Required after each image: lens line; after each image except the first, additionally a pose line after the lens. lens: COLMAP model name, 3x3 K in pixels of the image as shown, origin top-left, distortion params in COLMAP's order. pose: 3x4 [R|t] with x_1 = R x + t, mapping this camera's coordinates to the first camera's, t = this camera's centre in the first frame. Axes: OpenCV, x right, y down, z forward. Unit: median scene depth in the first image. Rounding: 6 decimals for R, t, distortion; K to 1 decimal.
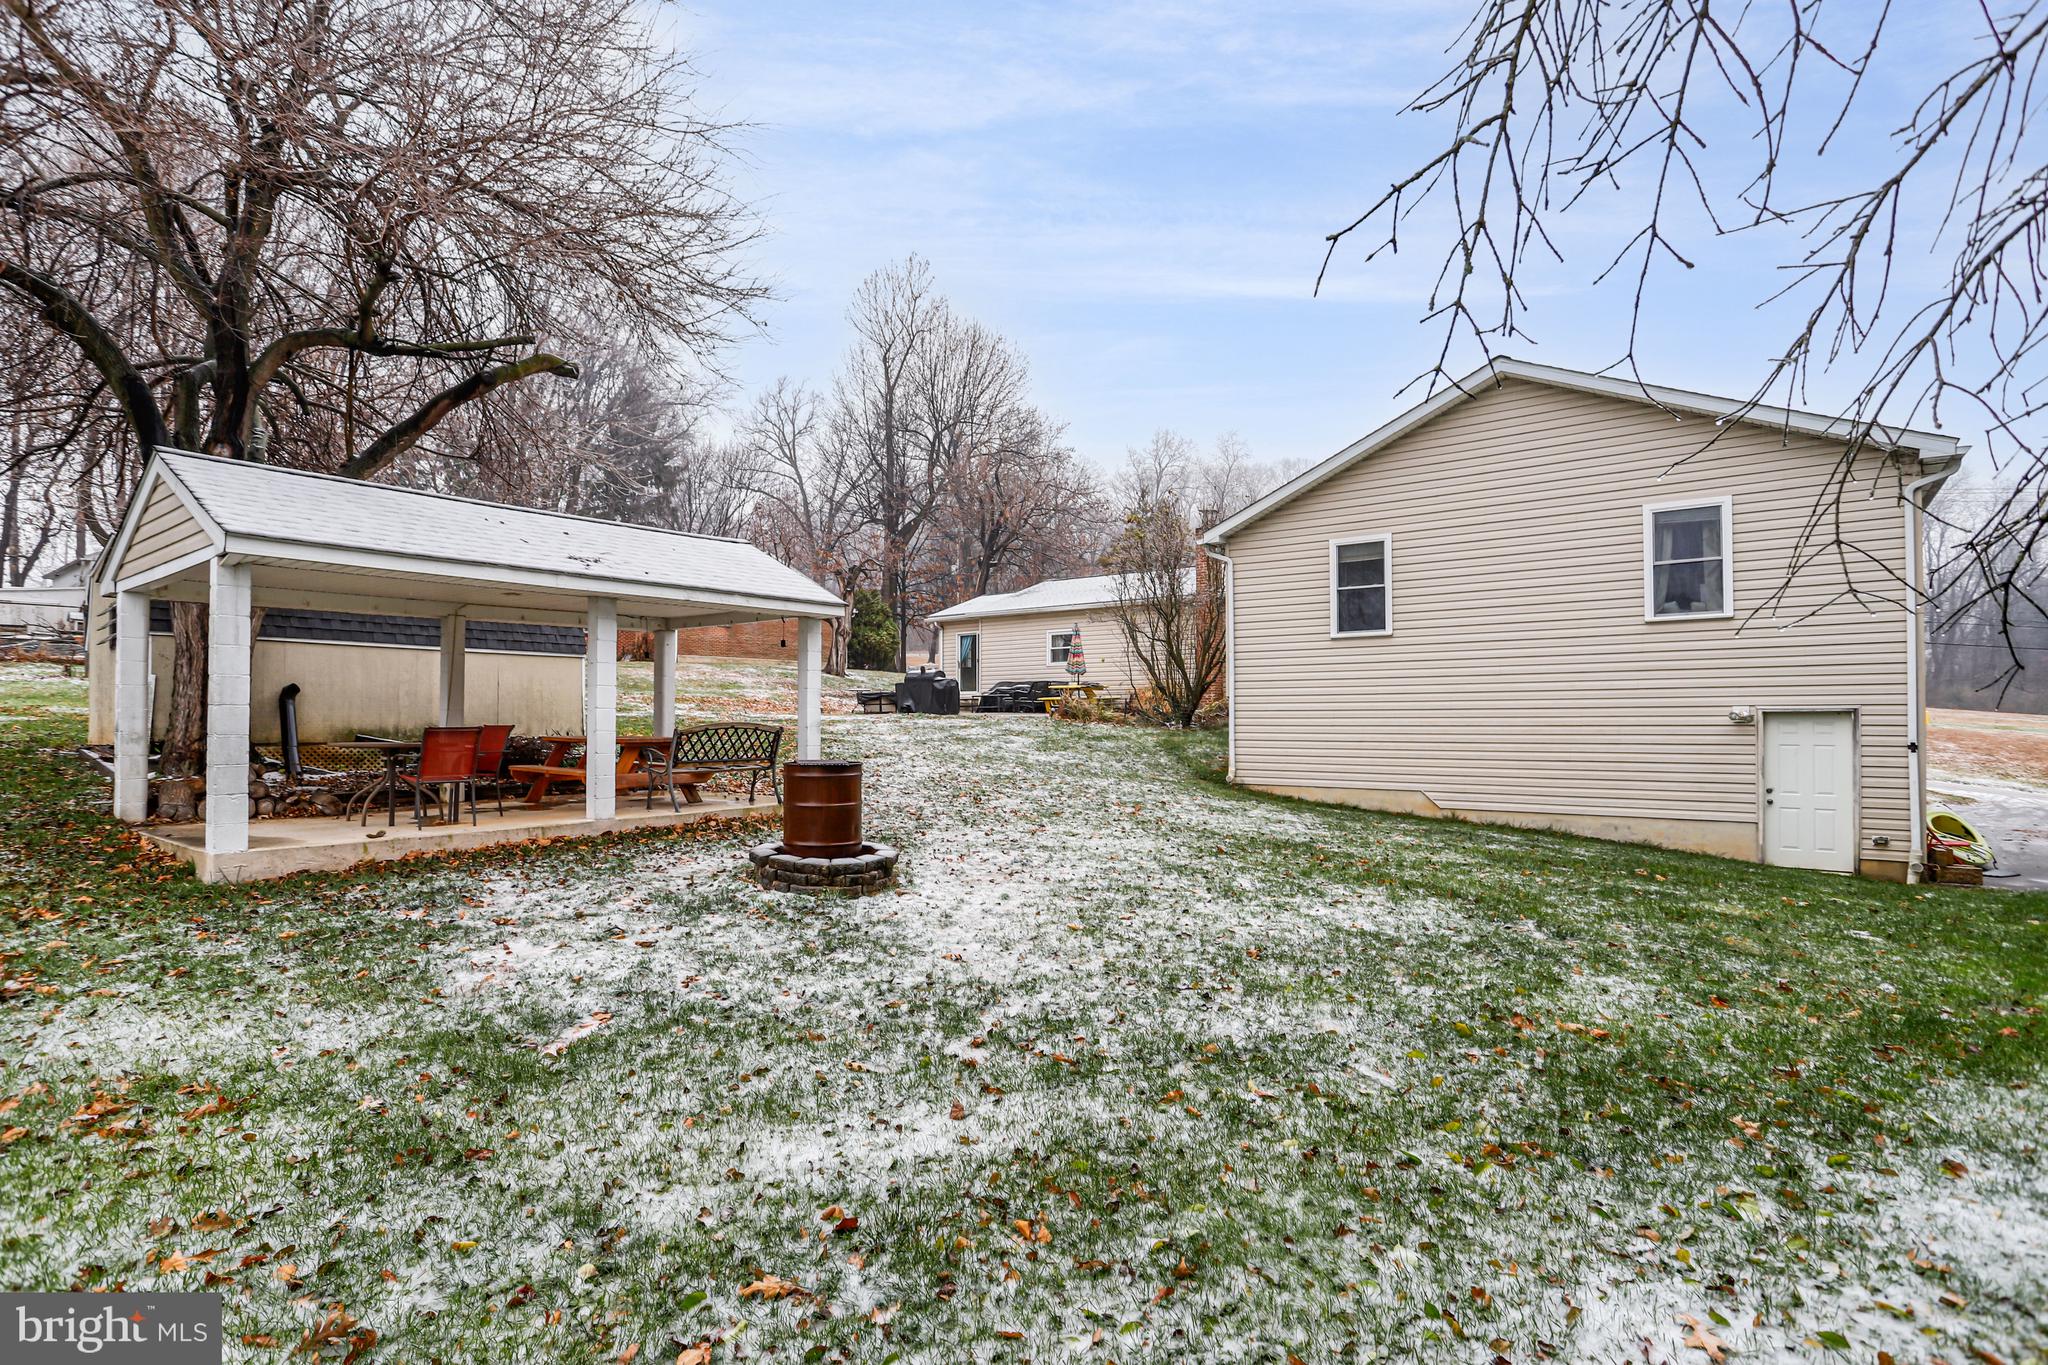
lens RADIAL K [[1043.2, 0, 1019.3], [0, 1043.2, 781.1], [0, 0, 1]] dist [-0.042190, 0.017441]
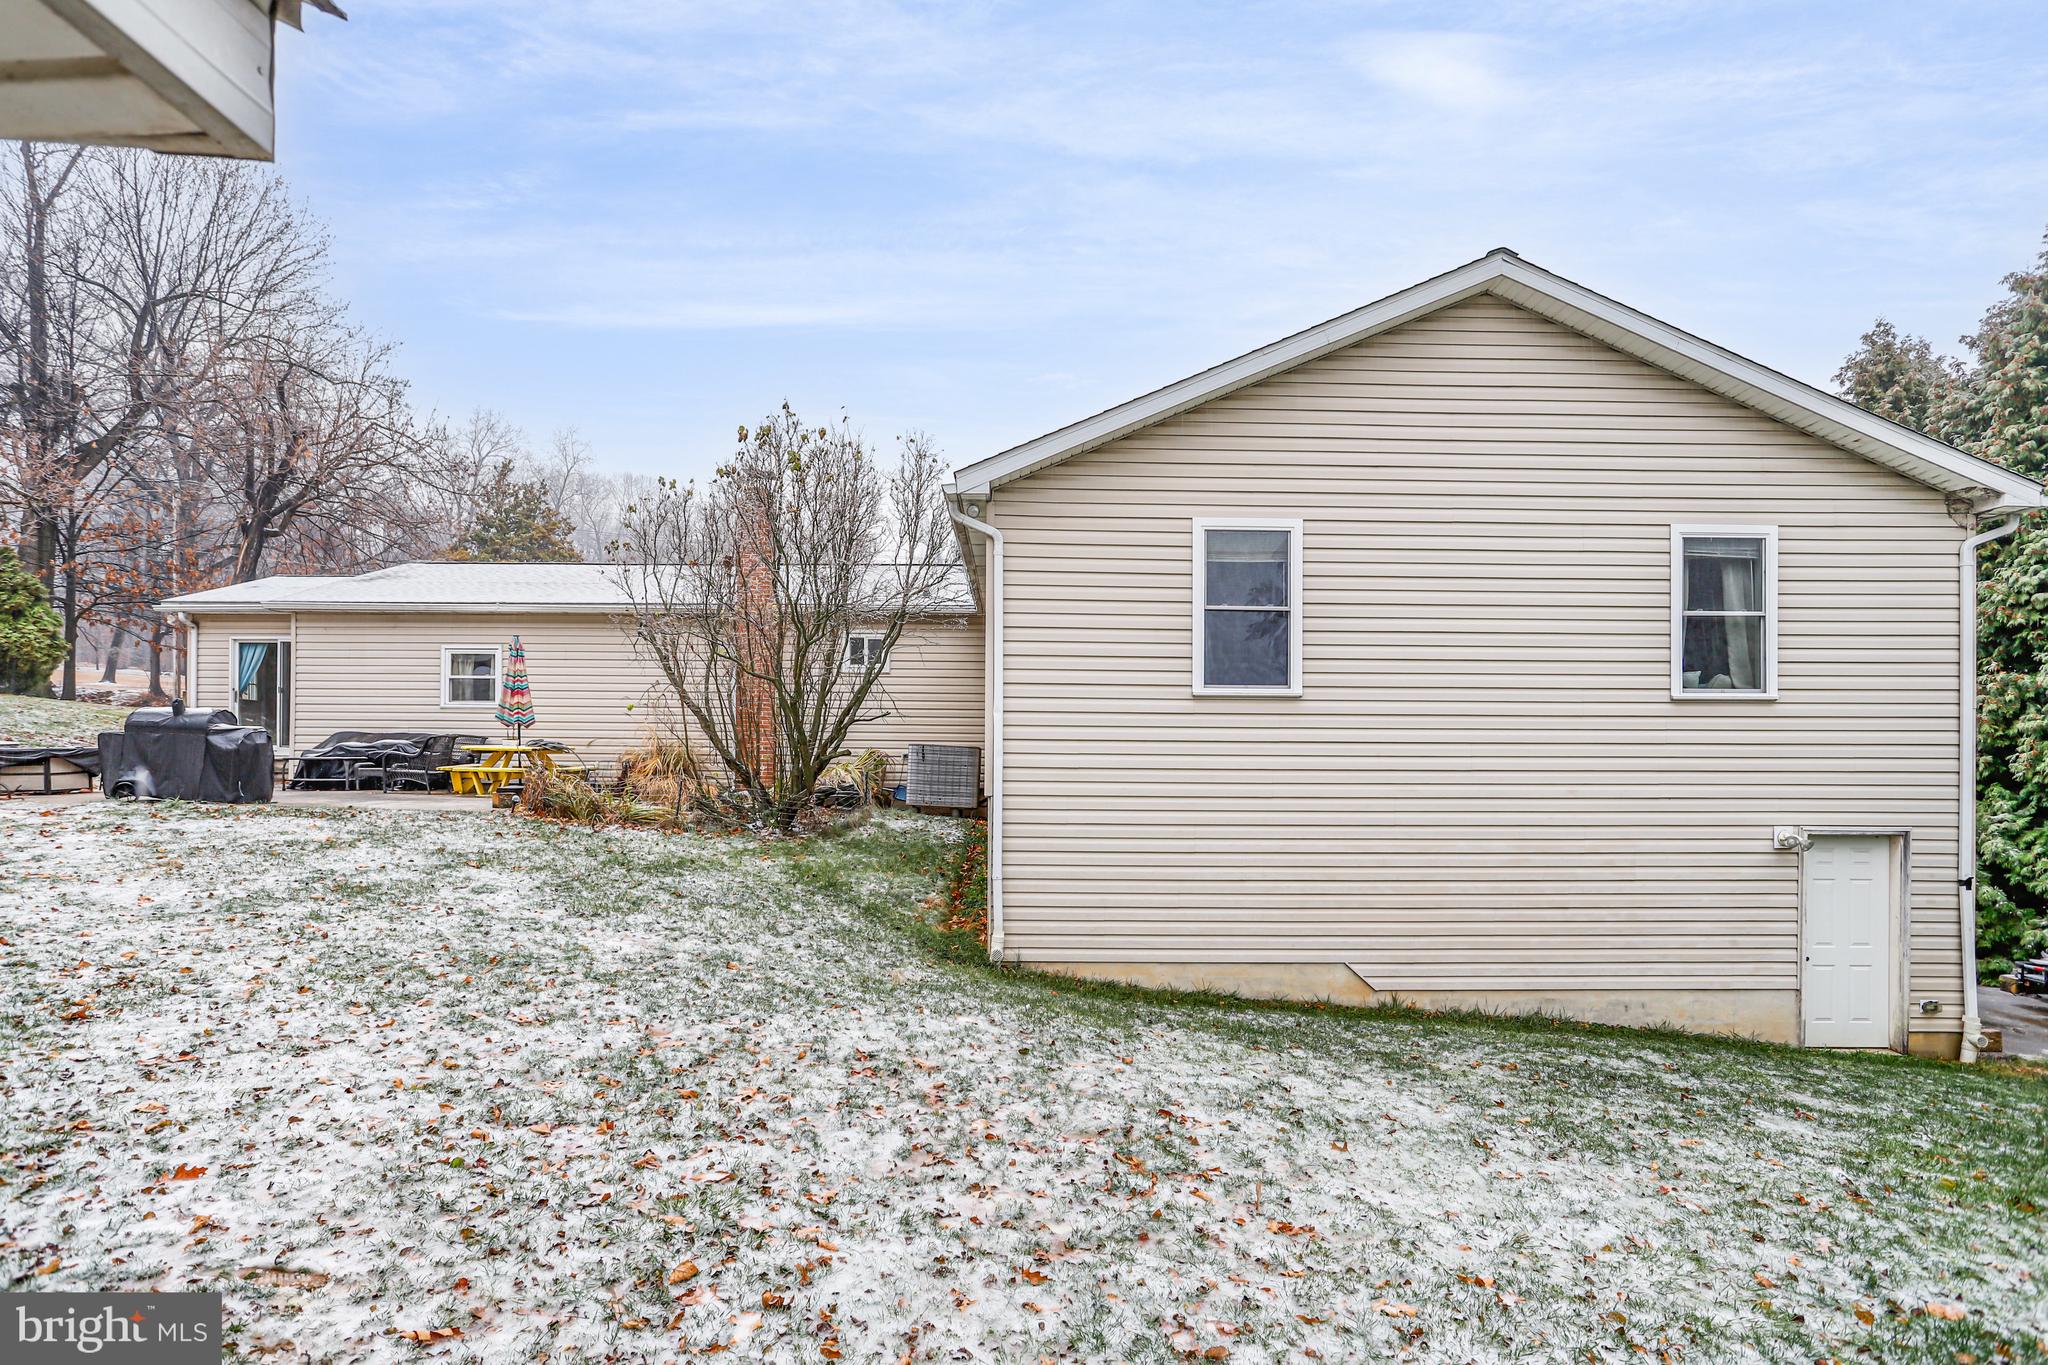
lens RADIAL K [[1043.2, 0, 1019.3], [0, 1043.2, 781.1], [0, 0, 1]] dist [-0.042190, 0.017441]
pose [[0.789671, -0.000023, 0.613531, -0.115598], [0.023769, 0.999250, -0.030556, -0.077506], [-0.613070, 0.038712, 0.789079, 0.625006]]
